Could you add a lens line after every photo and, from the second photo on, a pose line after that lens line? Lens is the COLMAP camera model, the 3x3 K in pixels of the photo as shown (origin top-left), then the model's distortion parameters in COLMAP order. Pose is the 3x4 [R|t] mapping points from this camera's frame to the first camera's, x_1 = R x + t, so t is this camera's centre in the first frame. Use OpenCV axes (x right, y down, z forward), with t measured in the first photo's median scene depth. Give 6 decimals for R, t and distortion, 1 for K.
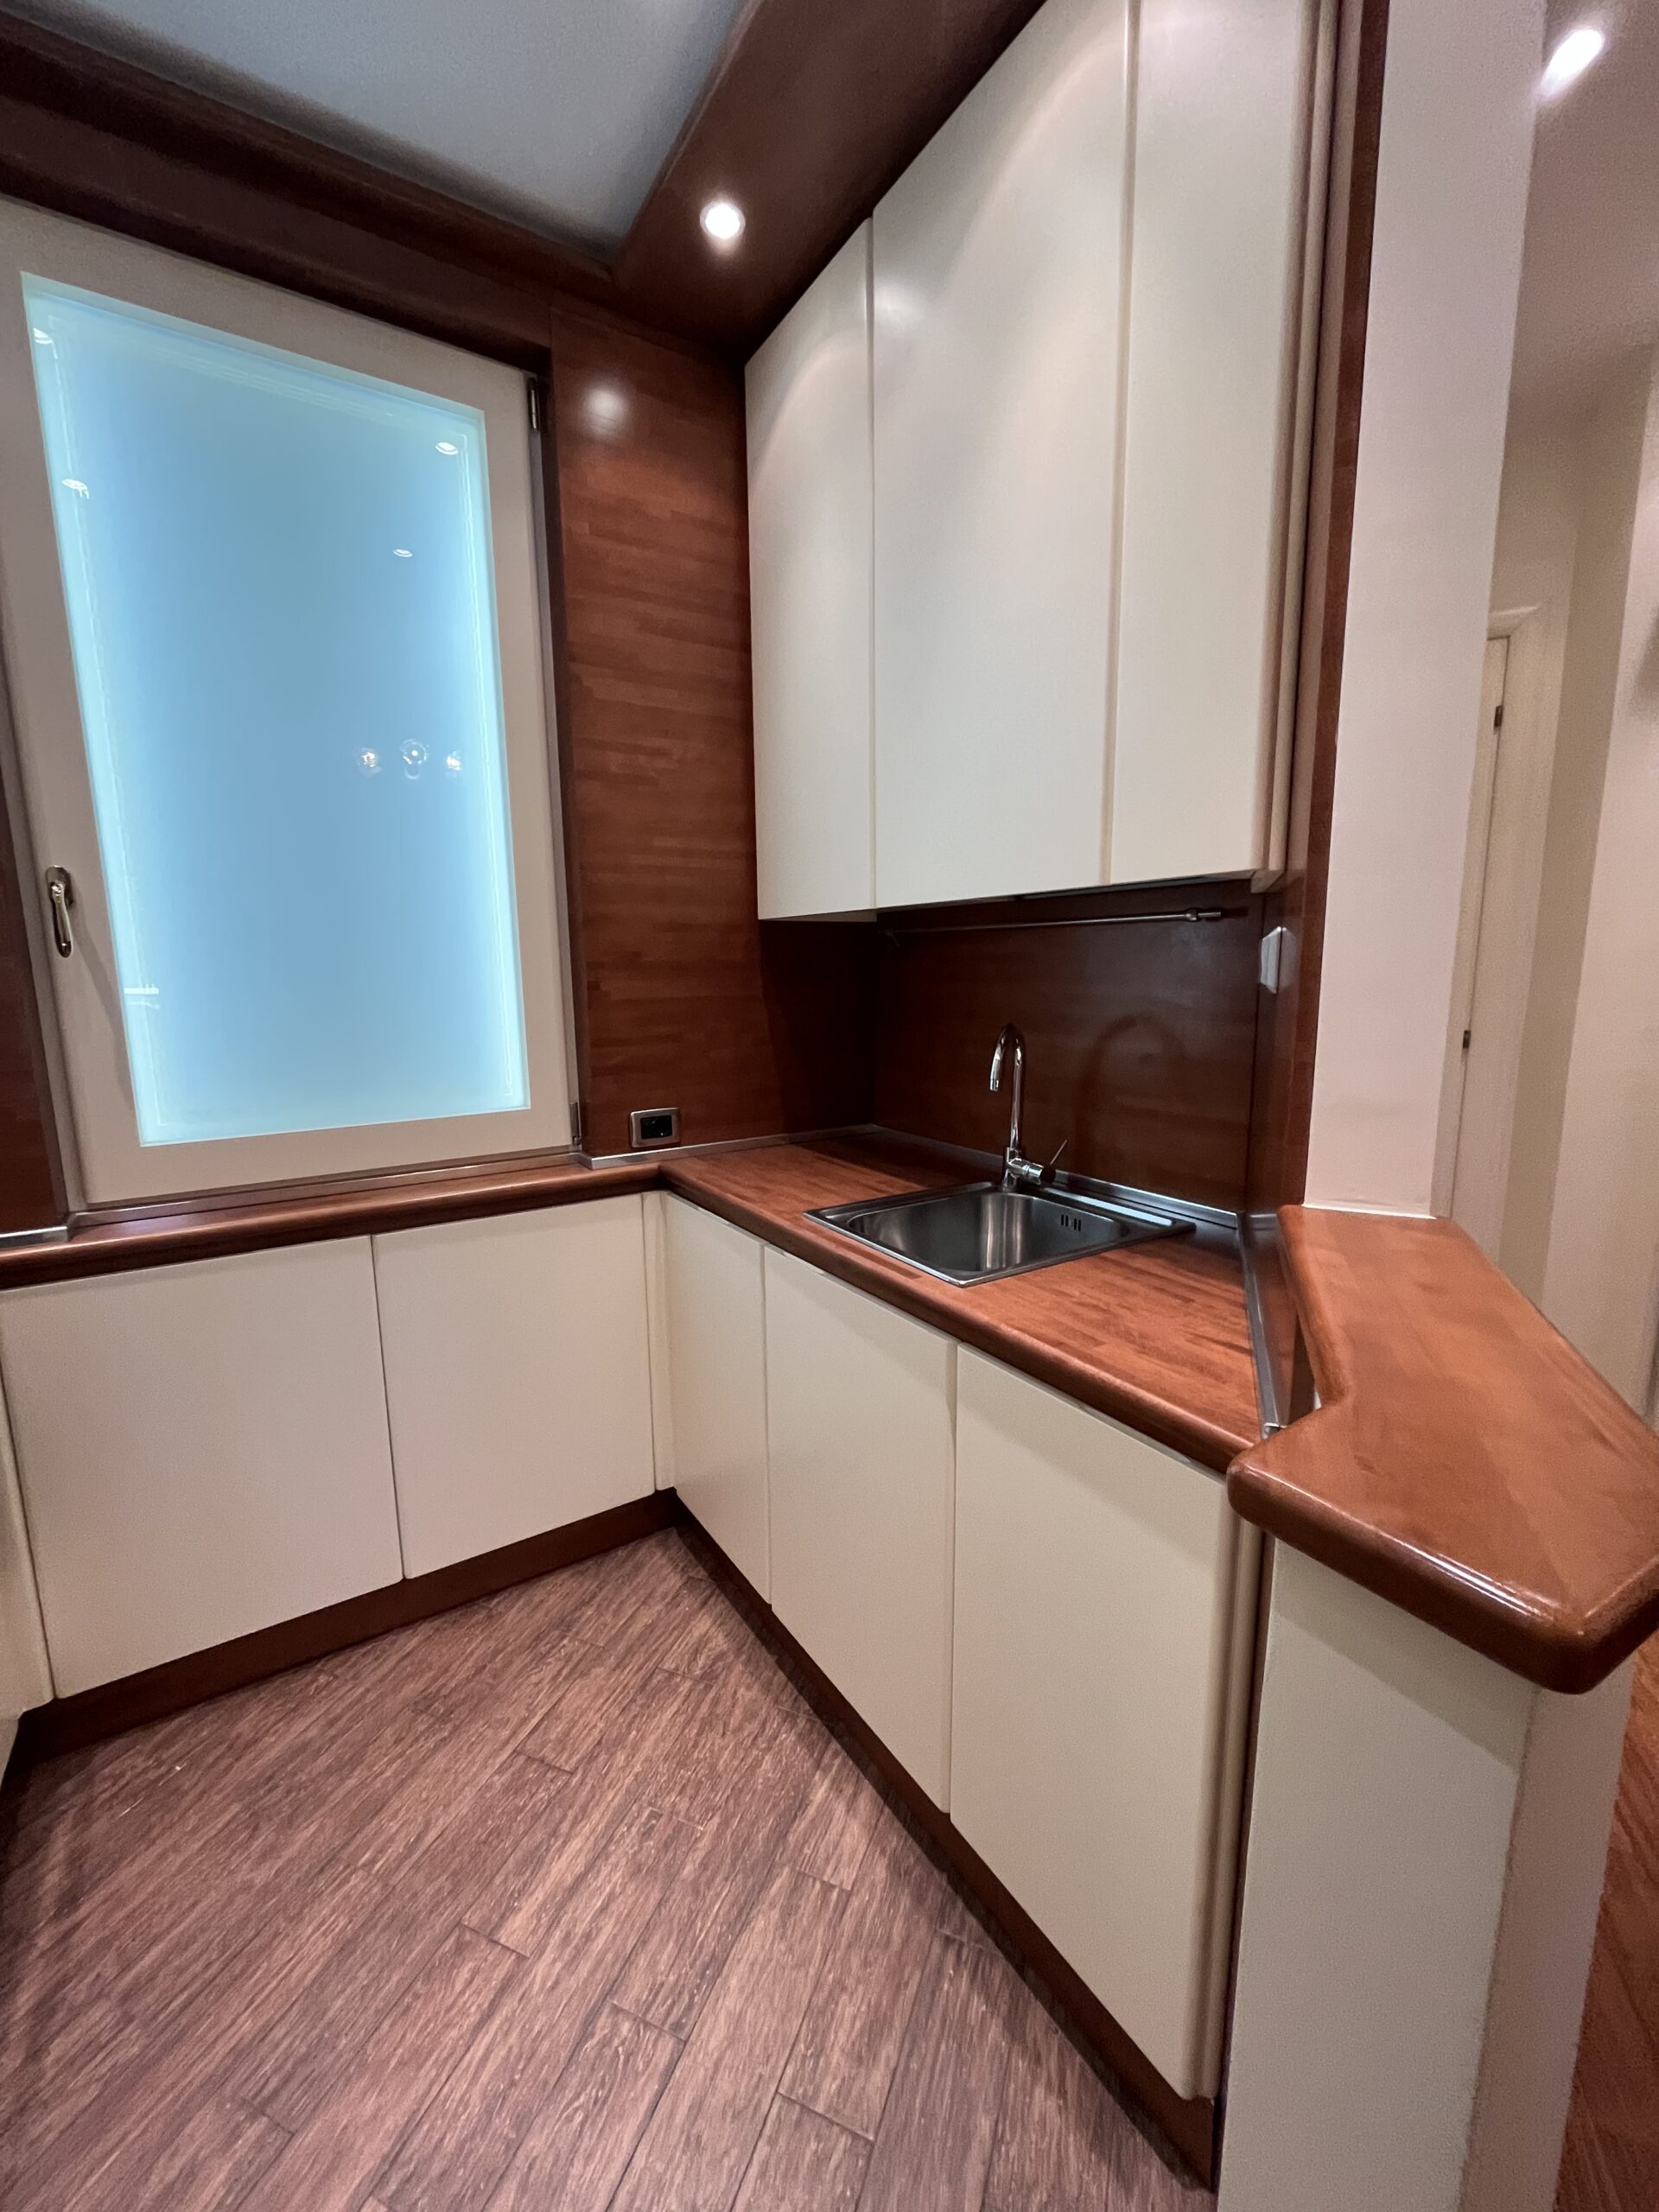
lens RADIAL K [[890.0, 0, 826.4], [0, 890.0, 1108.1], [0, 0, 1]] dist [-0.003215, -0.000460]
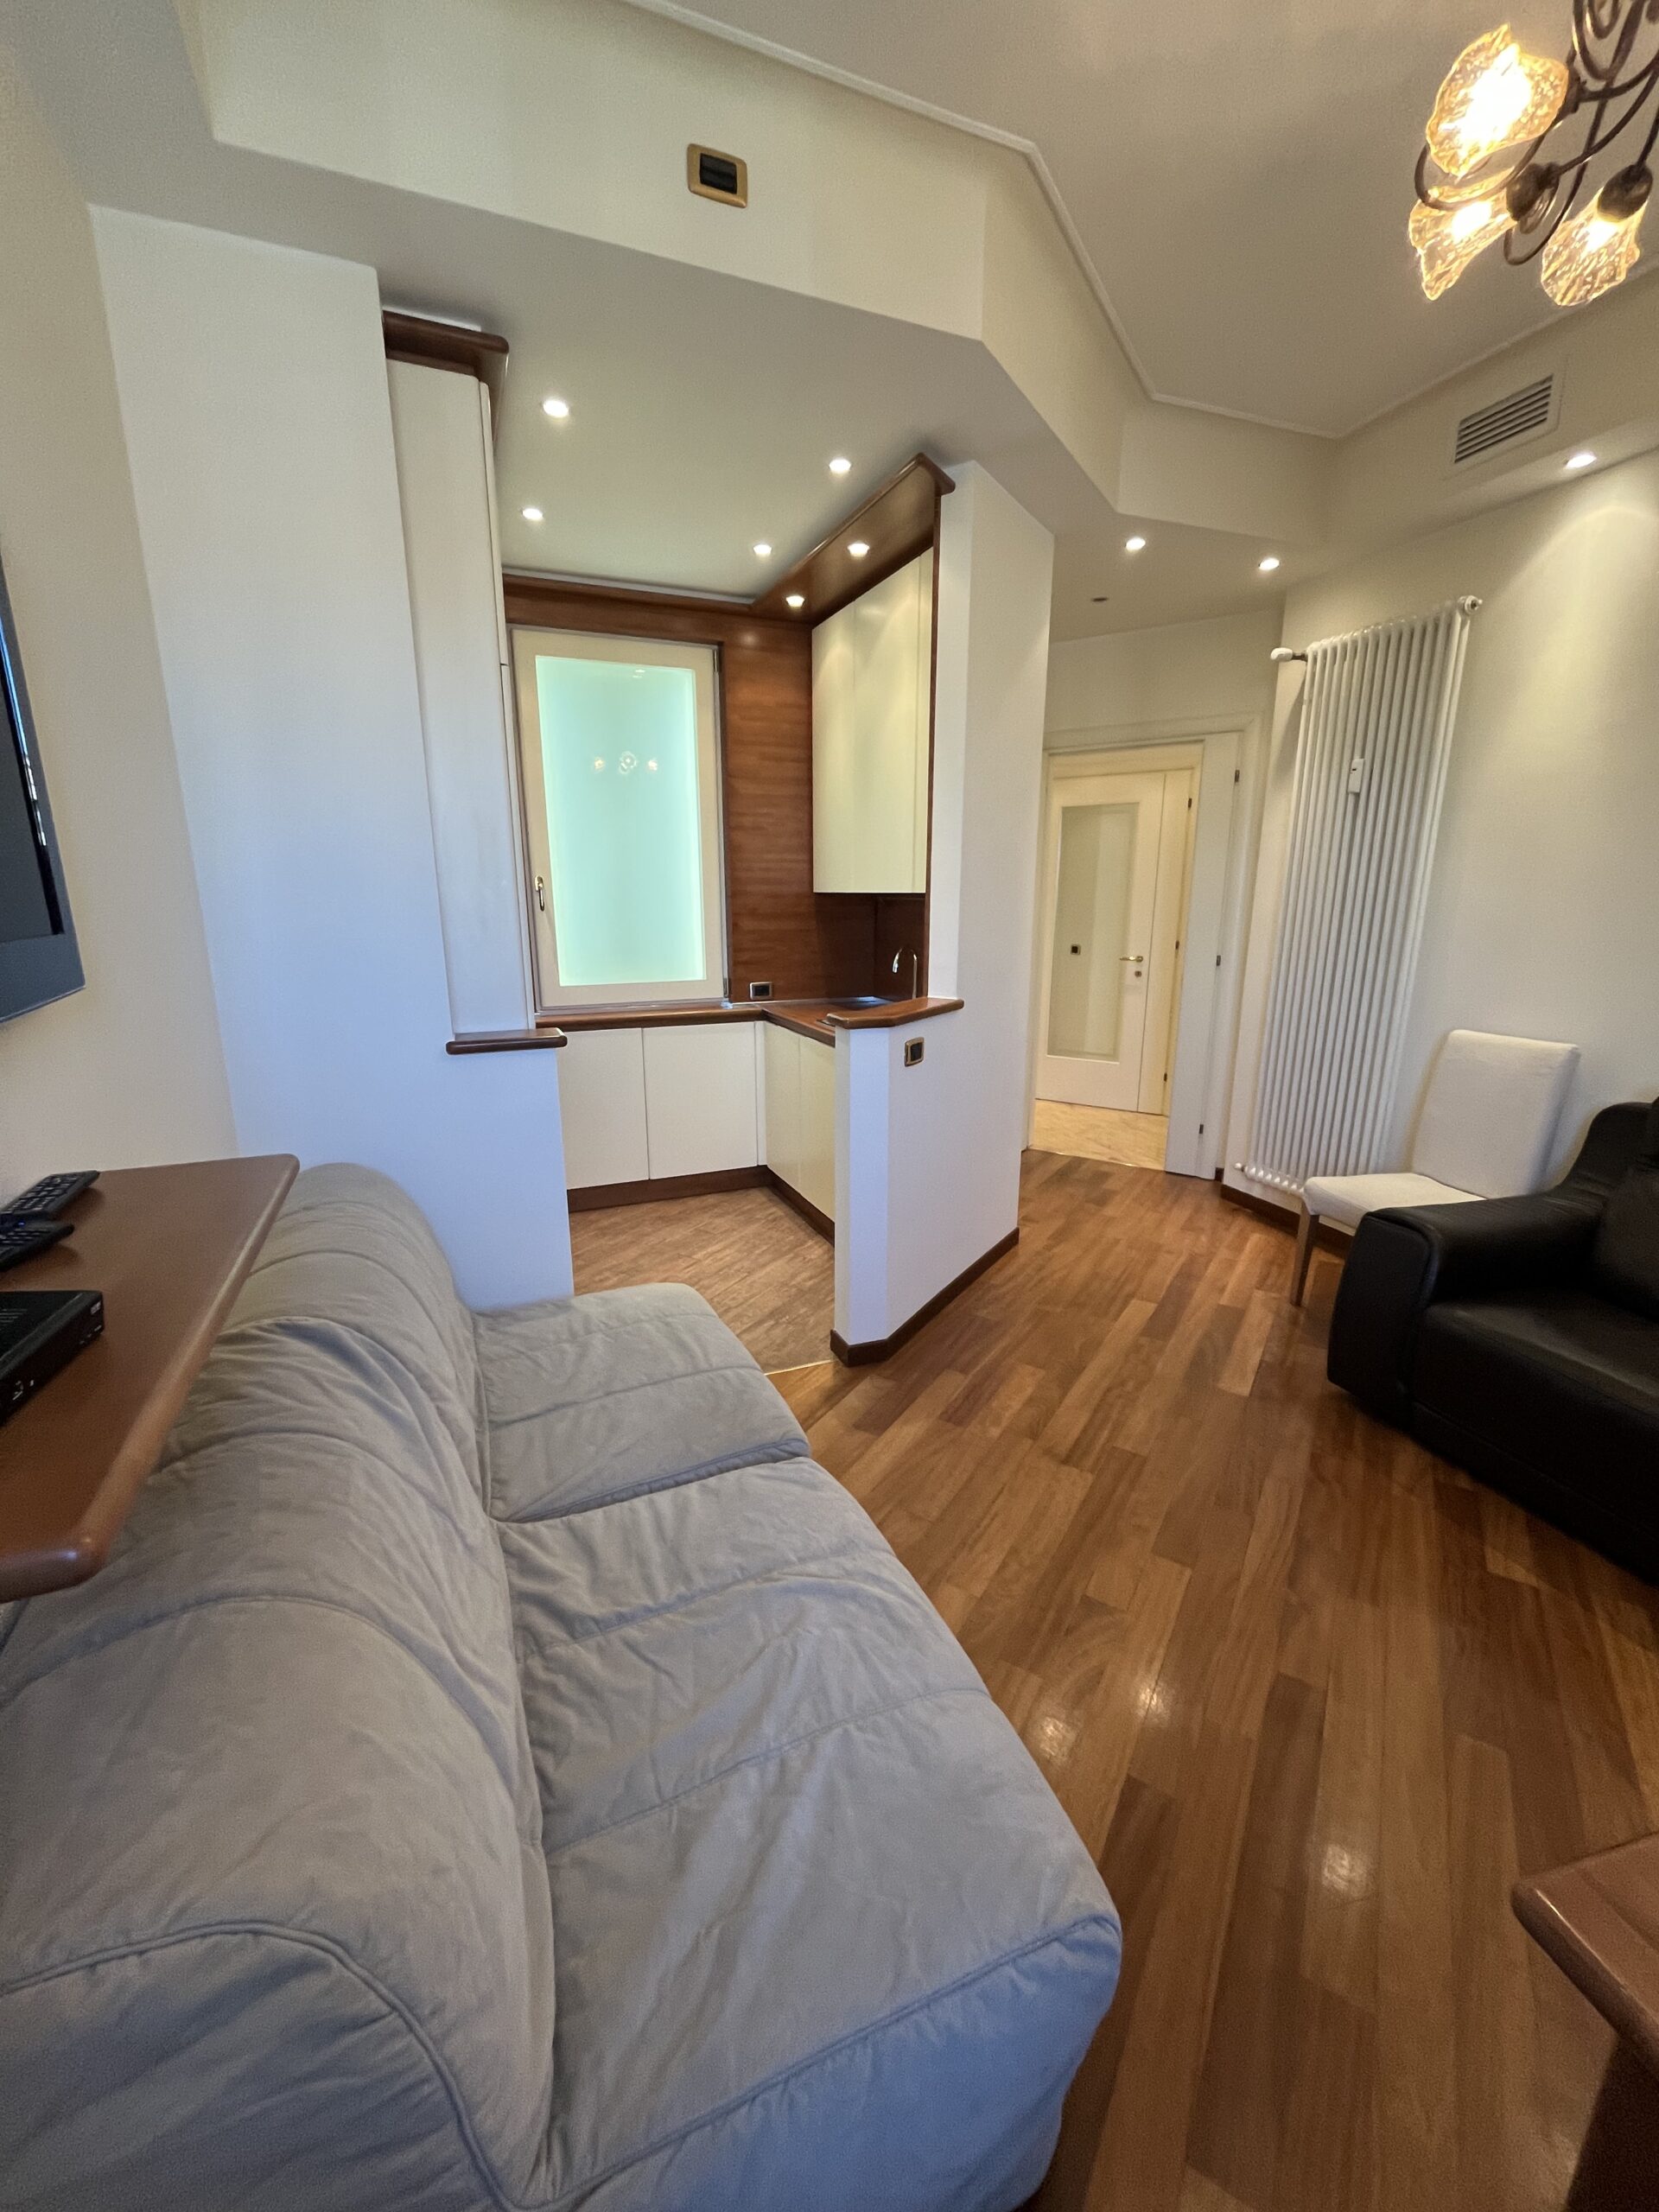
lens RADIAL K [[890.0, 0, 826.4], [0, 890.0, 1108.1], [0, 0, 1]] dist [-0.003215, -0.000460]
pose [[0.985663, 0.050011, -0.161141, 0.420051], [-0.036315, 0.995560, 0.086847, 0.145428], [0.164769, -0.079750, 0.983103, -1.443874]]
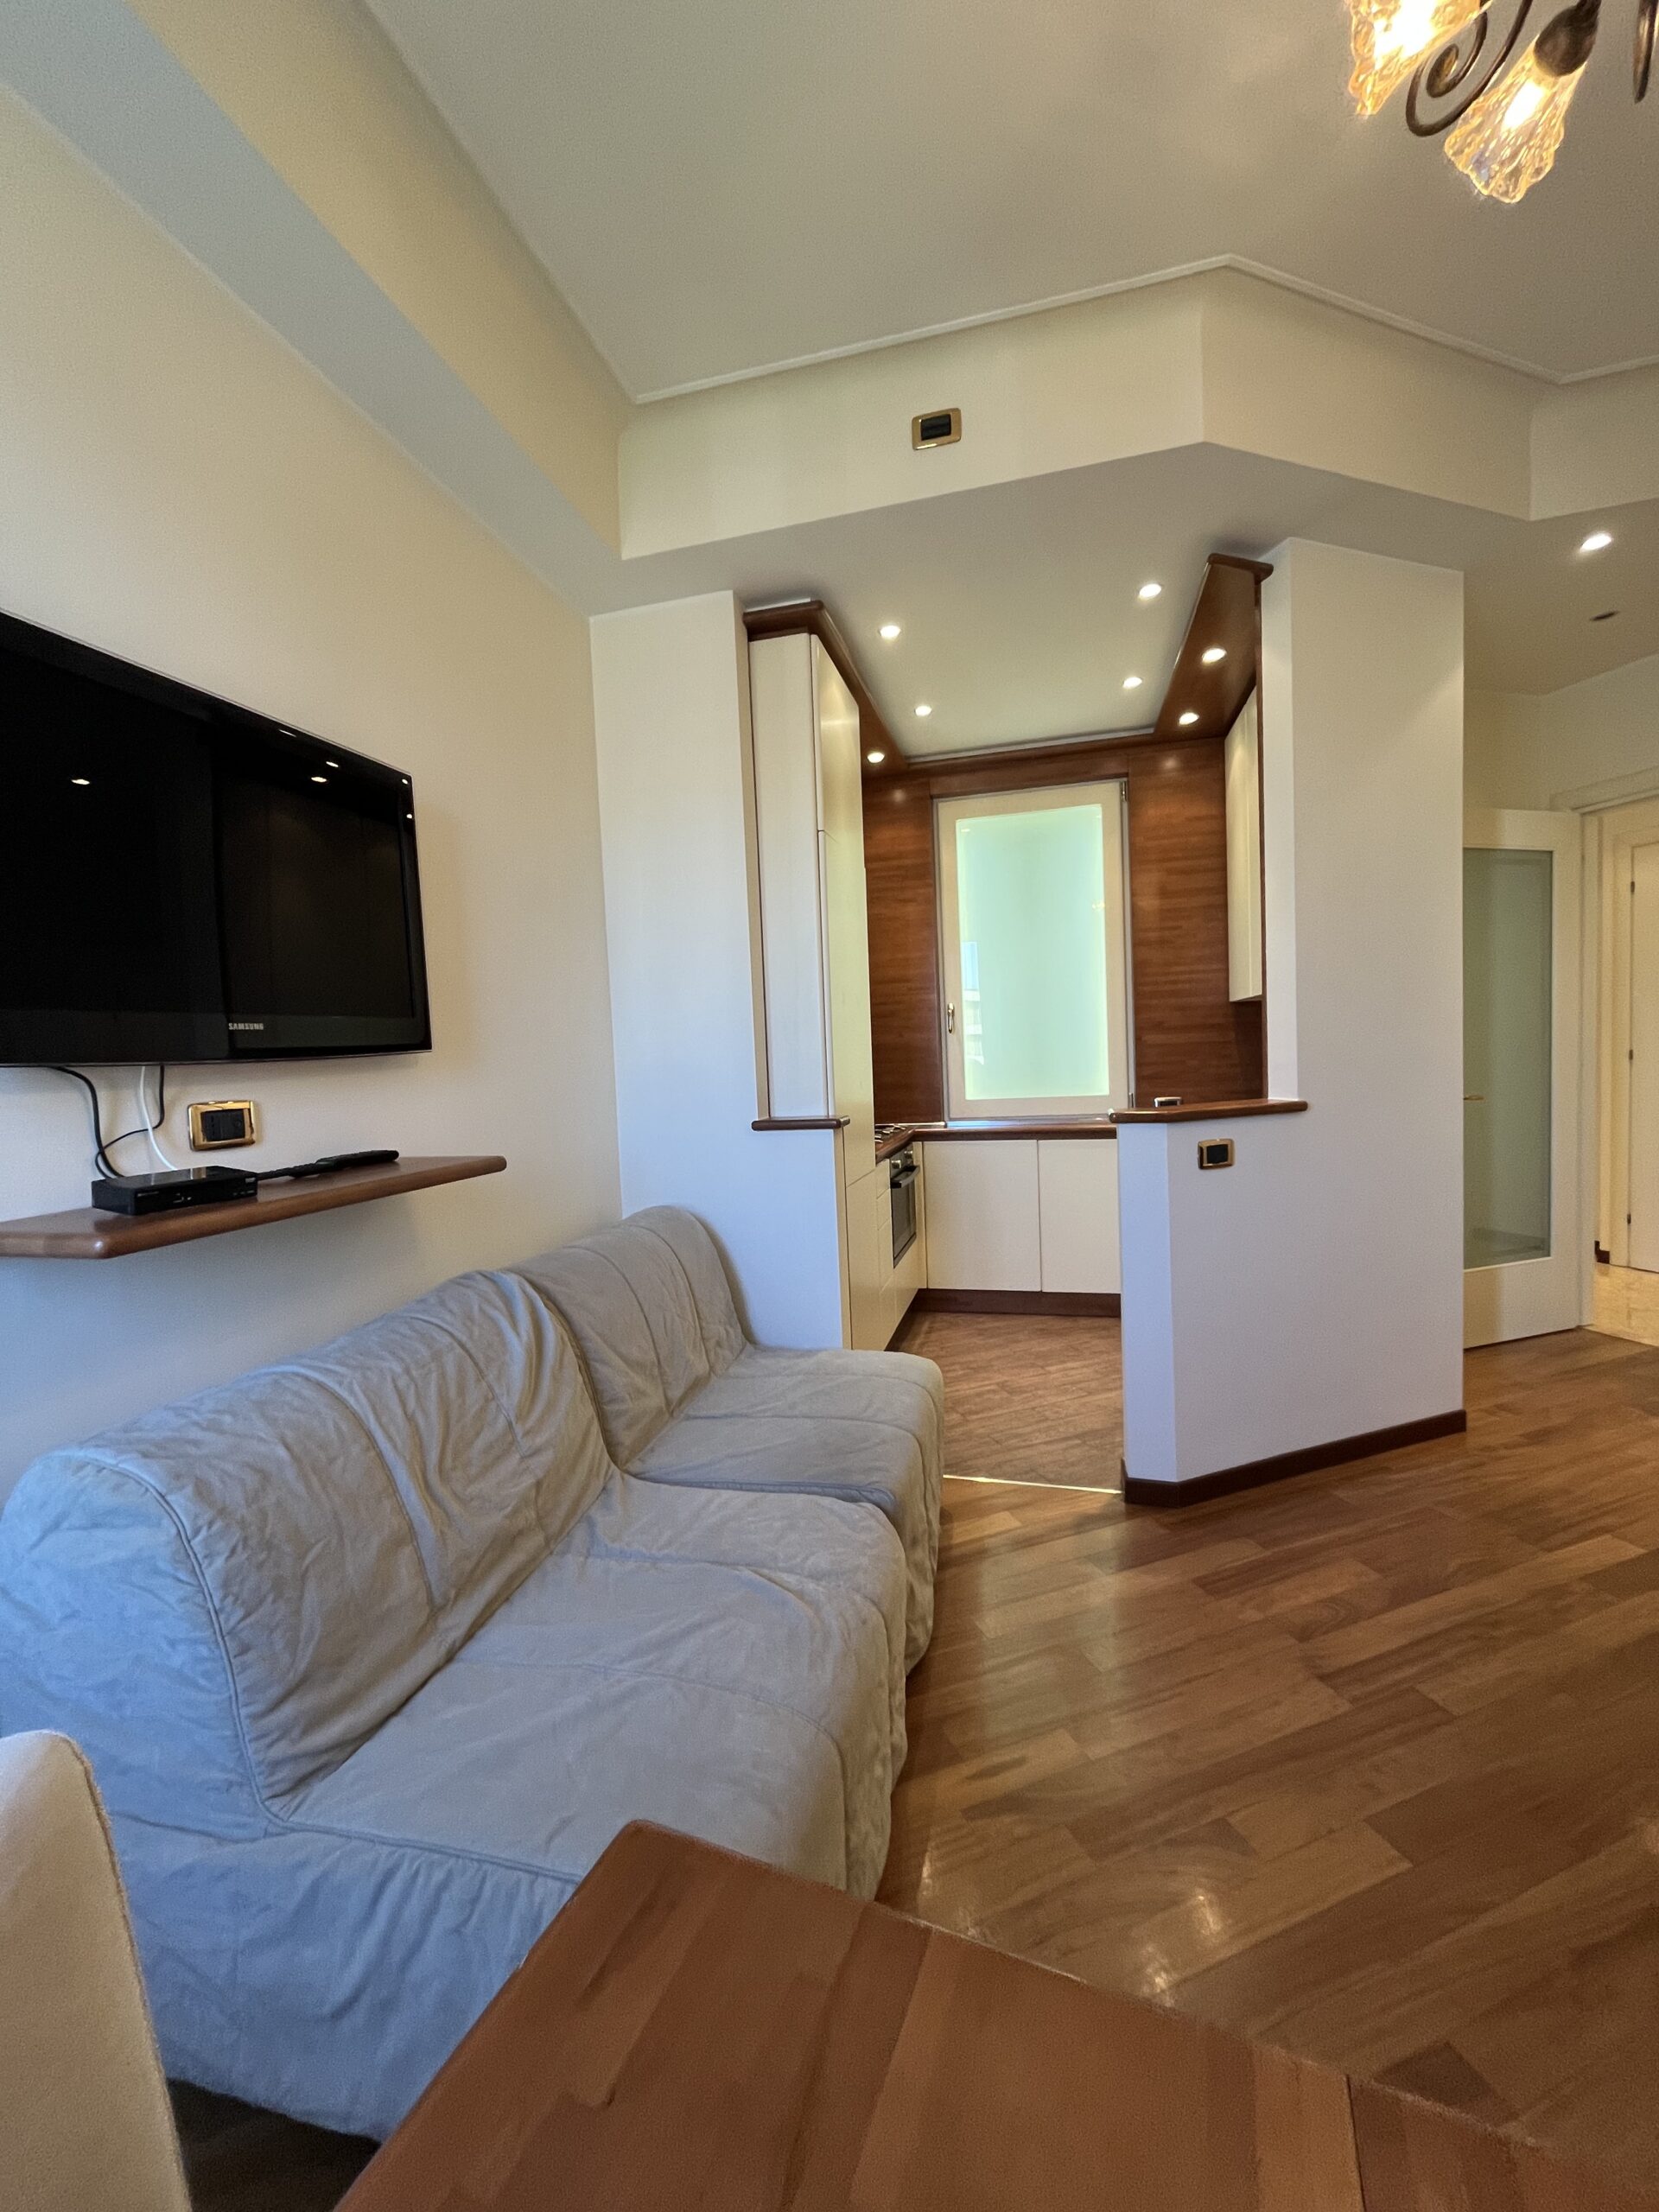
lens RADIAL K [[890.0, 0, 826.4], [0, 890.0, 1108.1], [0, 0, 1]] dist [-0.003215, -0.000460]
pose [[0.681446, 0.026601, -0.731384, 1.004617], [-0.079365, 0.996132, -0.037716, 0.215988], [0.727552, 0.083748, 0.680922, -1.257845]]
